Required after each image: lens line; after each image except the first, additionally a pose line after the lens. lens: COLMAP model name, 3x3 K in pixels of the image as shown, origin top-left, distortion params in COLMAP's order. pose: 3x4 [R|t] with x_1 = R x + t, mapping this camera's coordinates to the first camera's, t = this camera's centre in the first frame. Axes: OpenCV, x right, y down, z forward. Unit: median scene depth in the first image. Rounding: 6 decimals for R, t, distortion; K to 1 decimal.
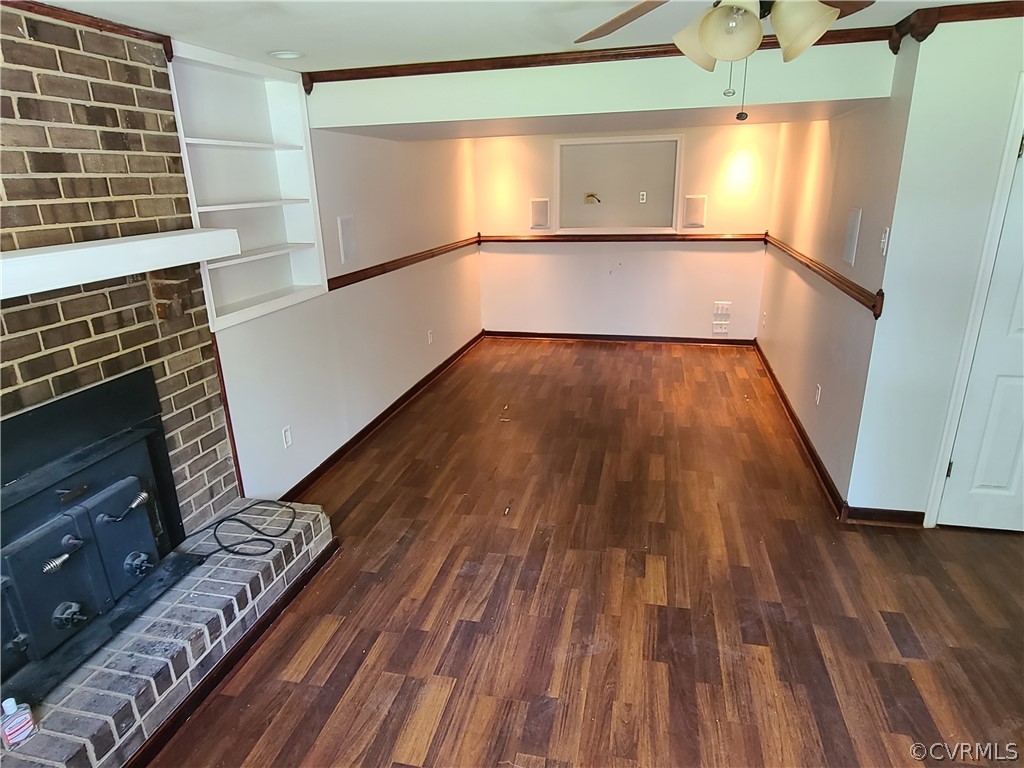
lens RADIAL K [[626.1, 0, 504.4], [0, 626.1, 393.2], [0, 0, 1]] dist [0.001995, -0.000173]
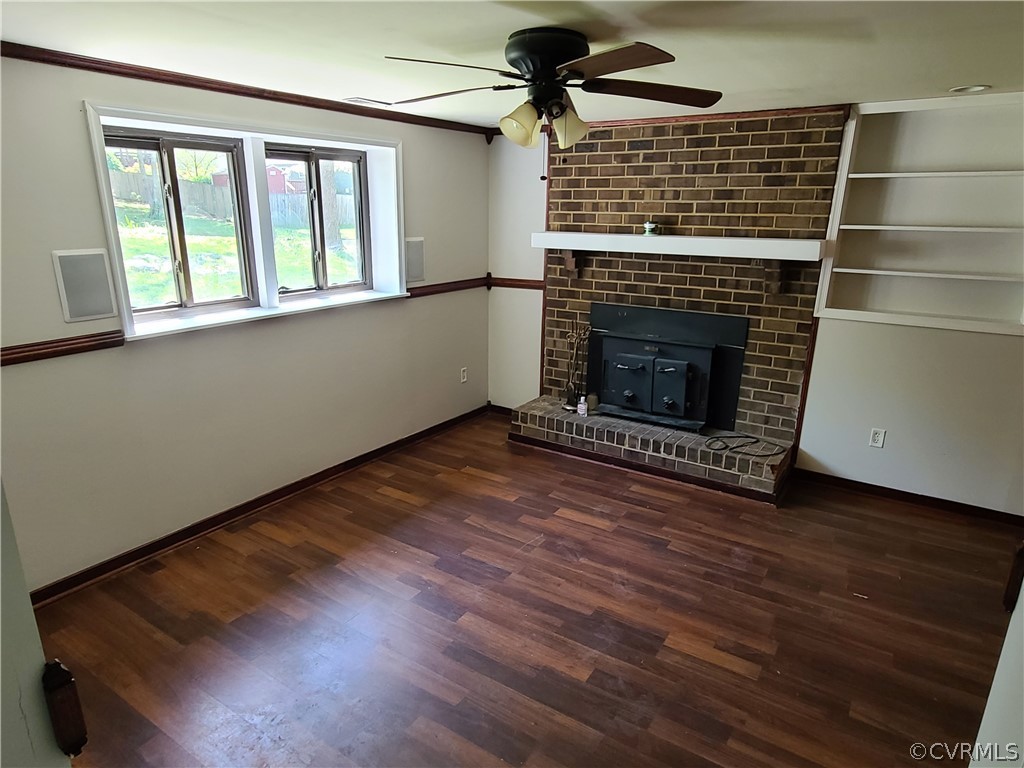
lens RADIAL K [[626.1, 0, 504.4], [0, 626.1, 393.2], [0, 0, 1]] dist [0.001995, -0.000173]
pose [[-0.343557, 0.296987, -0.890936, 1.062433], [-0.299528, 0.864484, 0.403672, -0.312888], [0.890085, 0.405545, -0.208043, 0.788397]]
